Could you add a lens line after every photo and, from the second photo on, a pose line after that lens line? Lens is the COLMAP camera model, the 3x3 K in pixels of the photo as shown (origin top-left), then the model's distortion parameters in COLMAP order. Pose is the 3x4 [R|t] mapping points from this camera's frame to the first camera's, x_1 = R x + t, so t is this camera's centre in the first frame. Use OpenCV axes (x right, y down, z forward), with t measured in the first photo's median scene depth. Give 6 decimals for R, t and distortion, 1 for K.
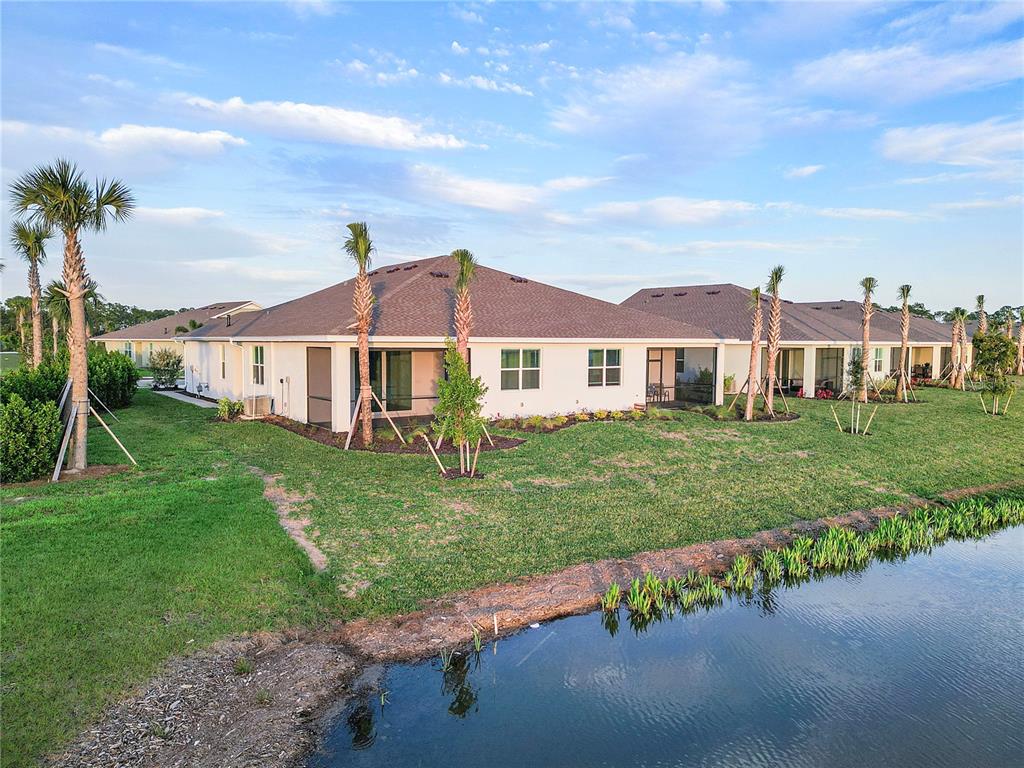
lens RADIAL K [[684.3, 0, 494.8], [0, 684.3, 383.5], [0, 0, 1]] dist [0.055242, -0.045338]
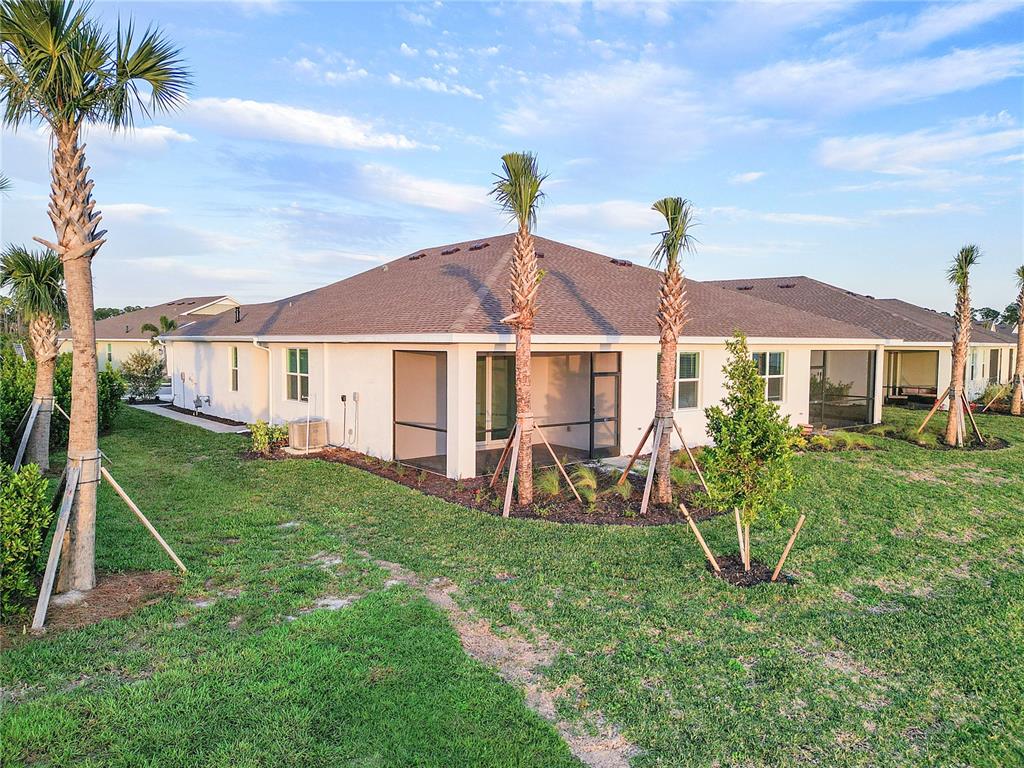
lens RADIAL K [[684.3, 0, 494.8], [0, 684.3, 383.5], [0, 0, 1]] dist [0.055242, -0.045338]
pose [[0.997894, -0.002984, 0.064802, -0.193974], [0.003049, 0.999995, -0.000904, -0.017043], [-0.064799, 0.001100, 0.997898, 0.276925]]
